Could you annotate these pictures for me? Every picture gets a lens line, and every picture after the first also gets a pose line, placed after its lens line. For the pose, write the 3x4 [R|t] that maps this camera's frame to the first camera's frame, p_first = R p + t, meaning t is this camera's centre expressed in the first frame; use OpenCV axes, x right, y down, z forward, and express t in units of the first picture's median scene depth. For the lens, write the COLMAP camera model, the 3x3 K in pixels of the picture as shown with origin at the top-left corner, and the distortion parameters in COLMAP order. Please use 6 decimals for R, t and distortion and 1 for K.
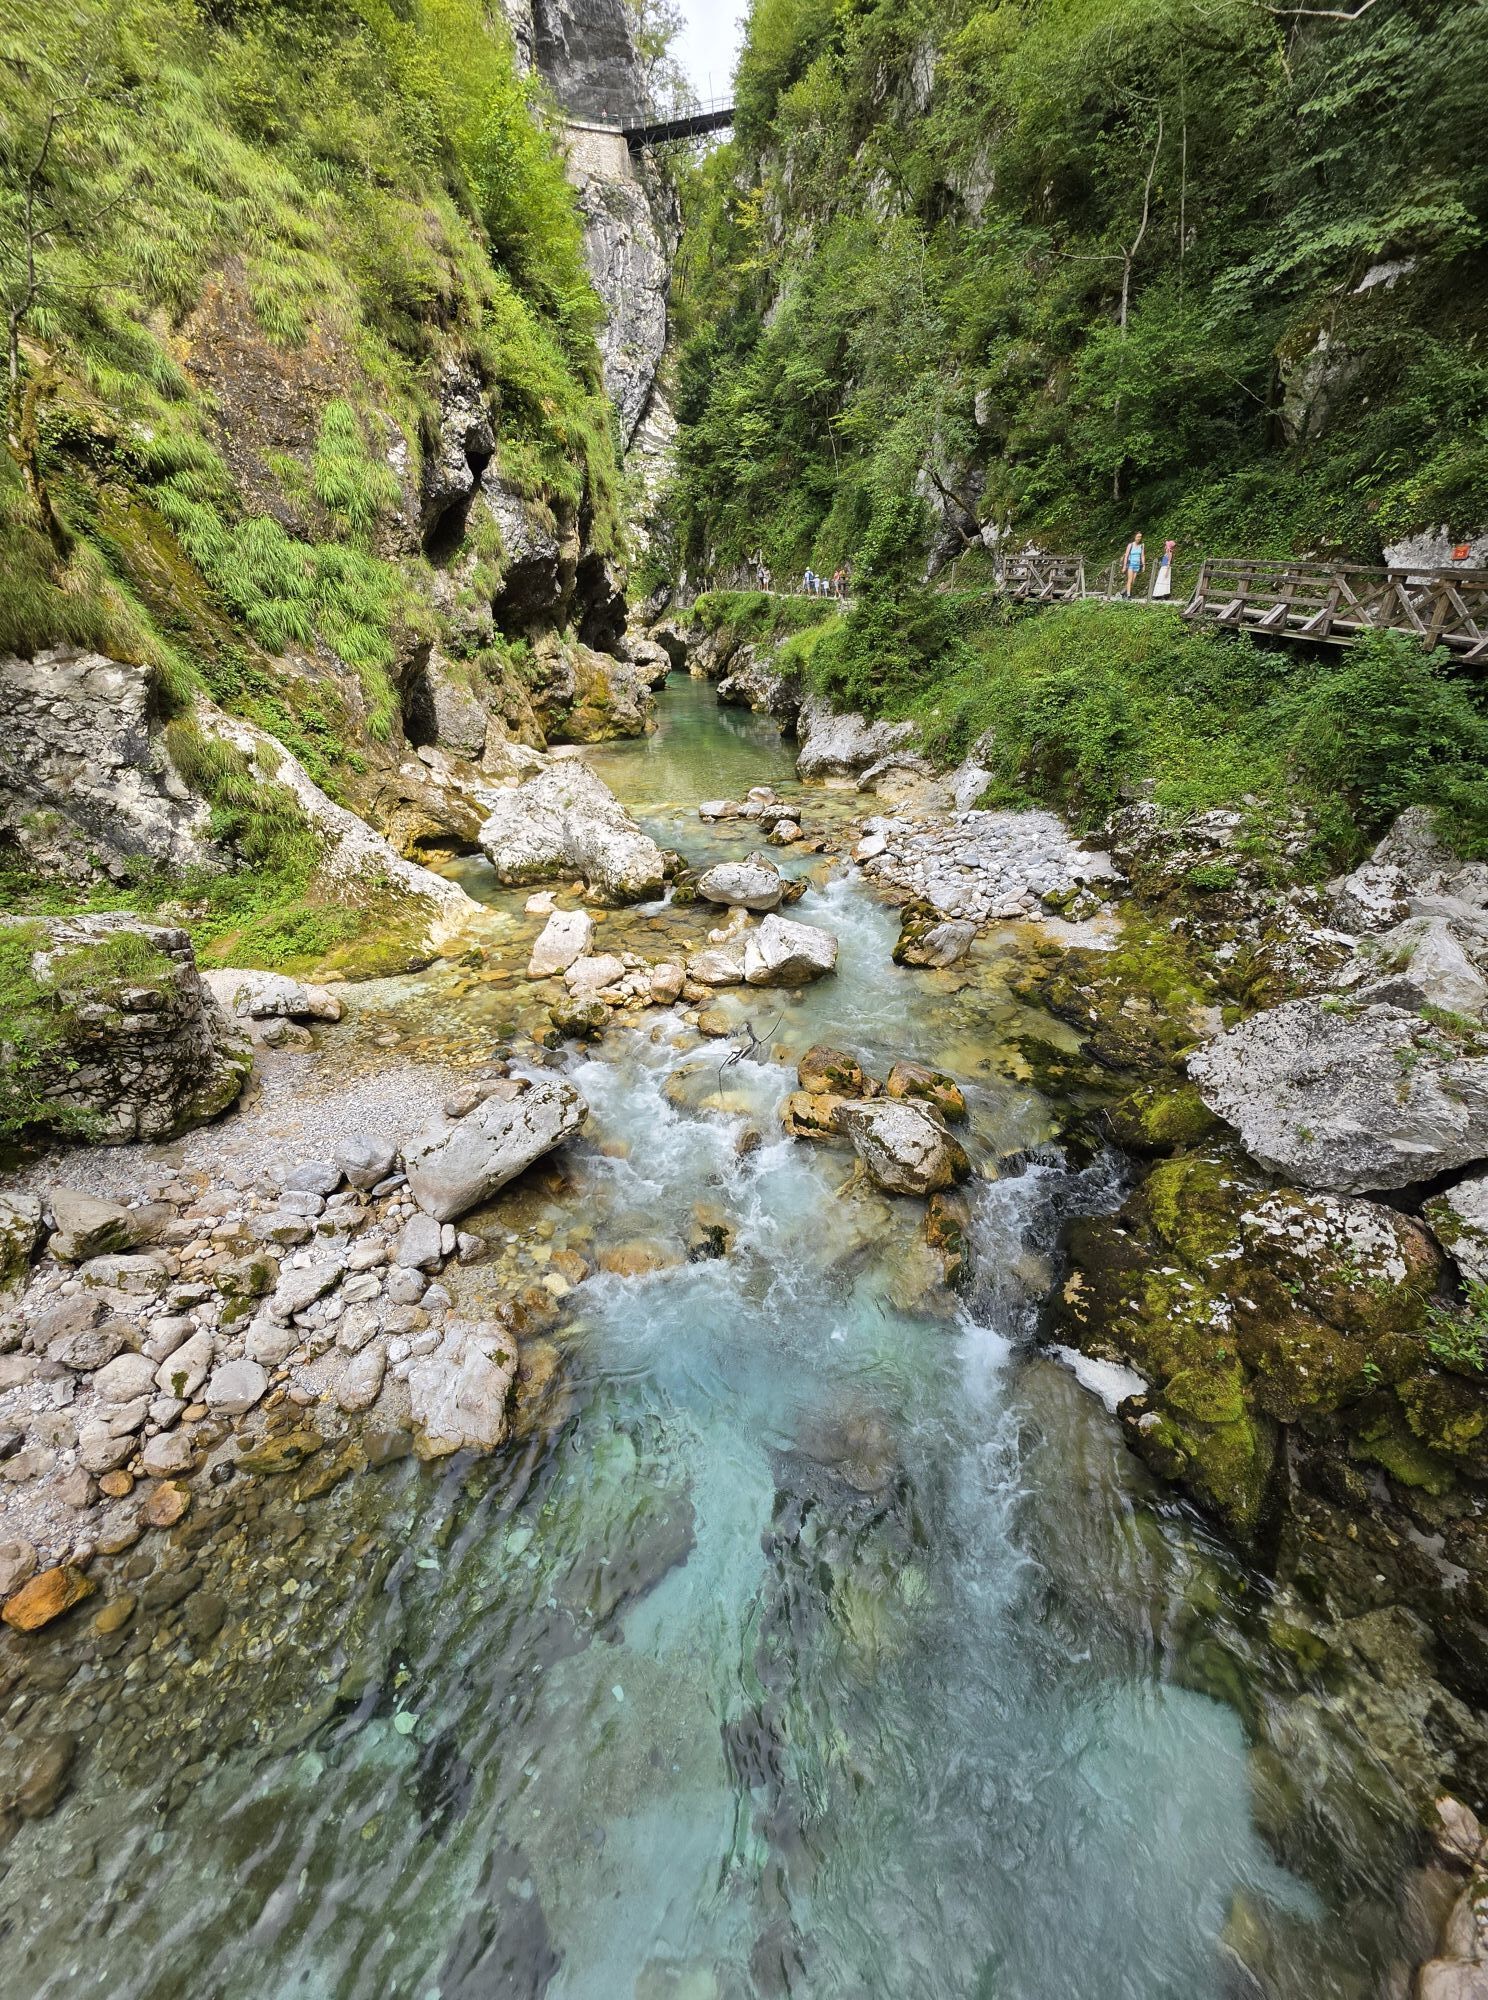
lens RADIAL K [[786.6, 0, 735.1], [0, 786.6, 972.6], [0, 0, 1]] dist [-0.001447, 0.000980]
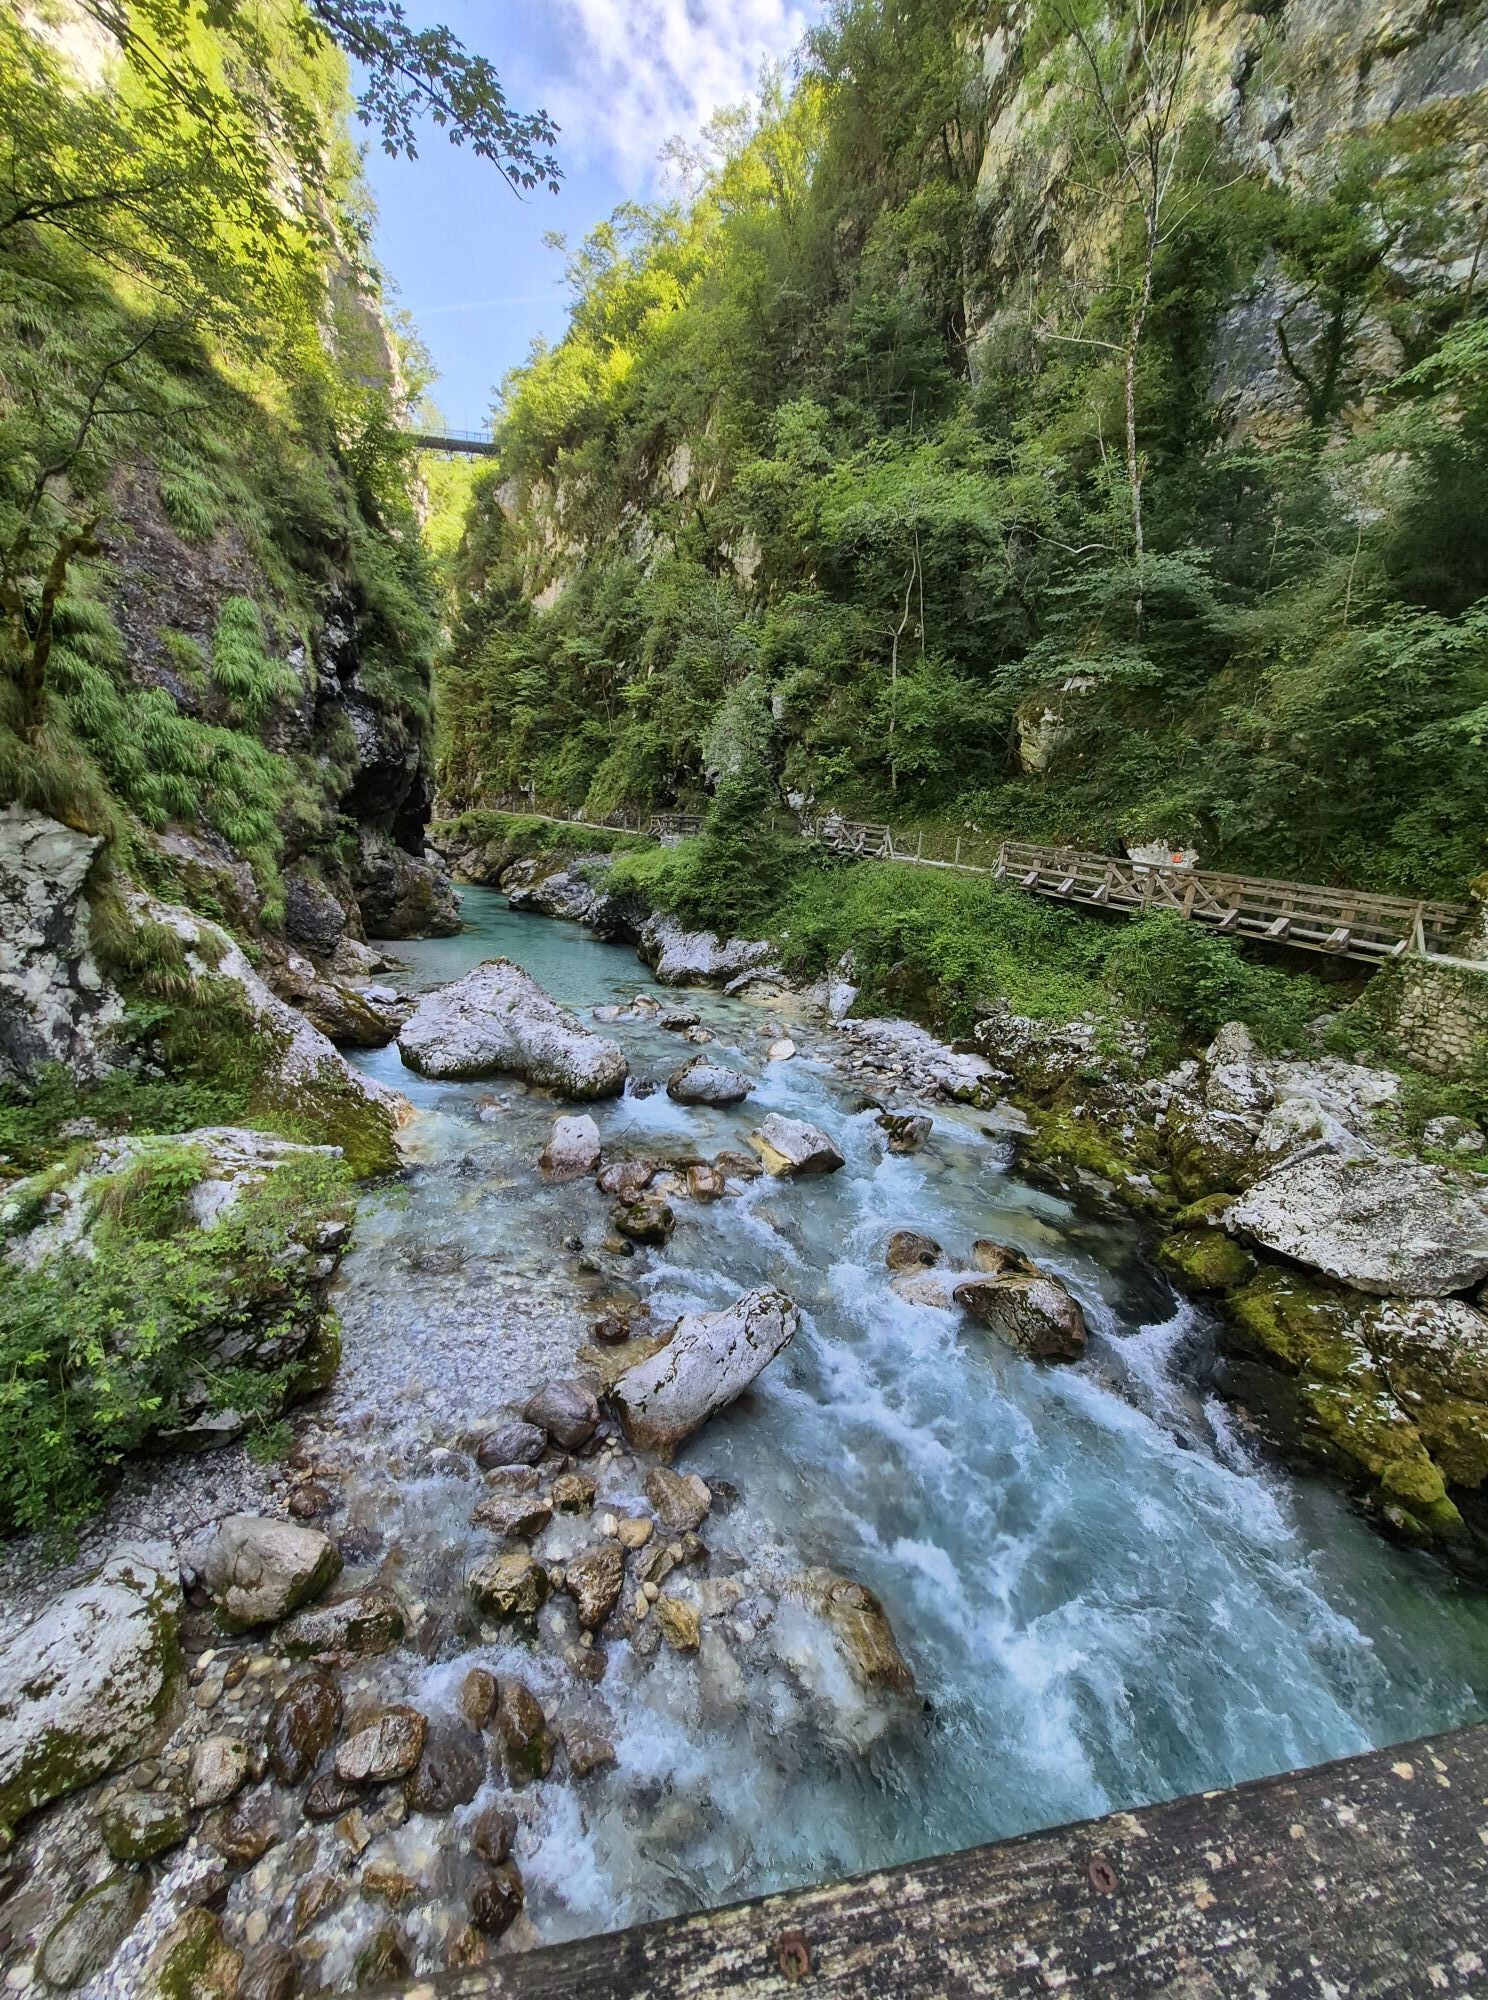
lens RADIAL K [[767.7, 0, 733.7], [0, 767.7, 974.9], [0, 0, 1]] dist [-0.001097, -0.000086]
pose [[0.927975, 0.037846, 0.370716, -0.284739], [0.057545, 0.968342, -0.242904, -0.004106], [-0.368173, 0.246741, 0.896419, 0.030726]]
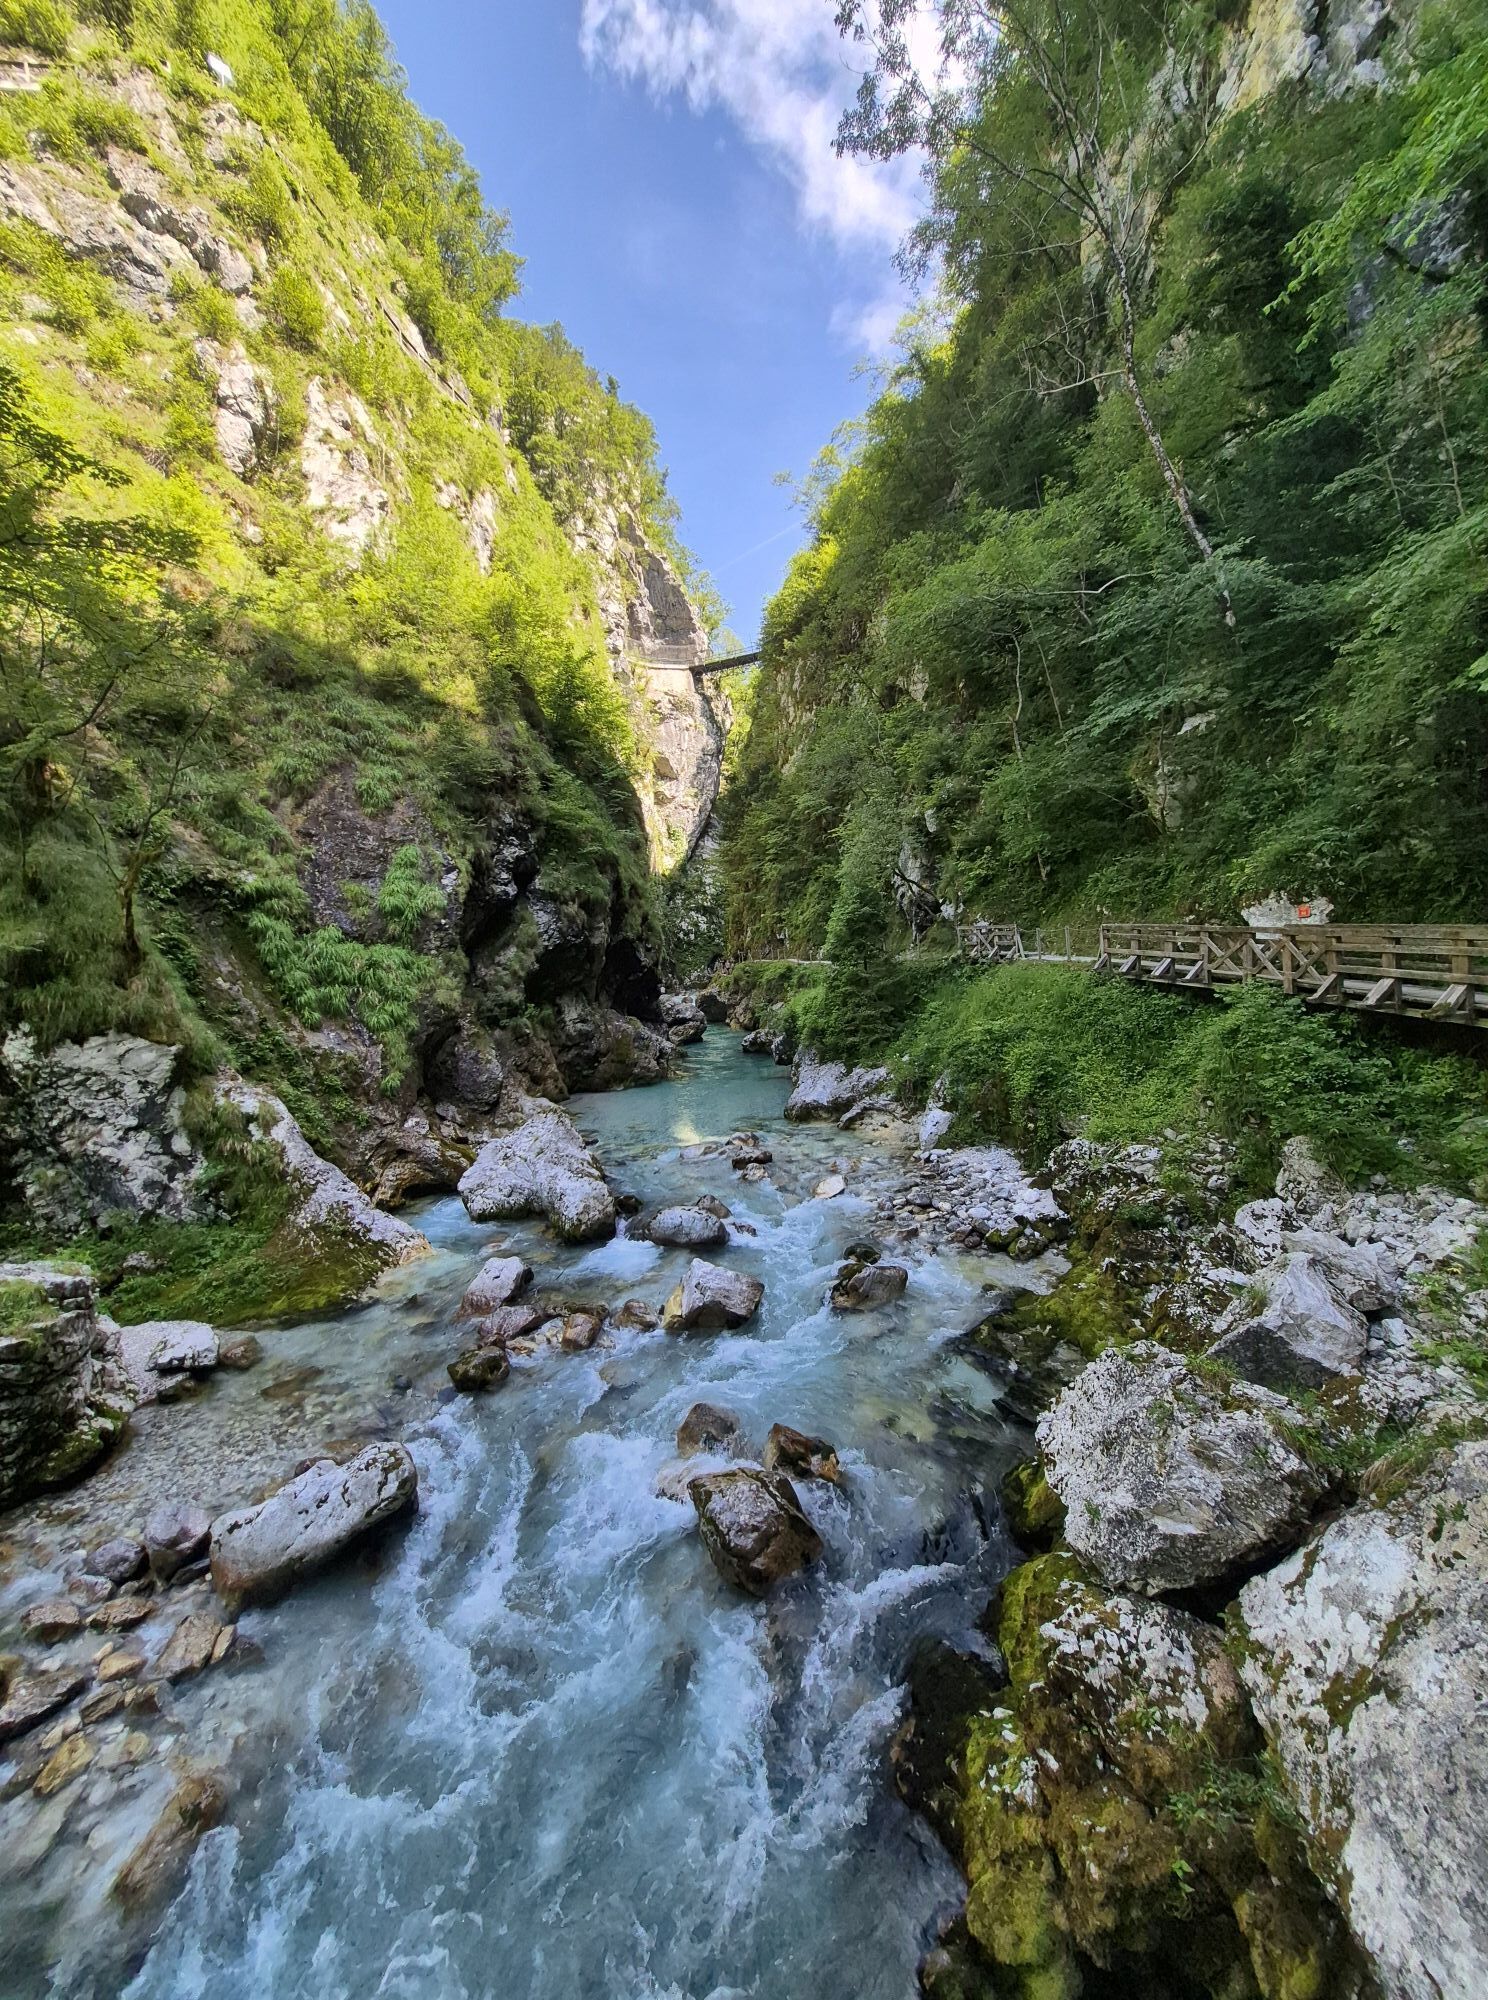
lens RADIAL K [[767.7, 0, 735.4], [0, 767.7, 981.8], [0, 0, 1]] dist [-0.001097, -0.000086]
pose [[0.996083, -0.039511, -0.079108, 0.134274], [0.003585, 0.911931, -0.410329, 0.004370], [0.088353, 0.408438, 0.908500, -0.021919]]
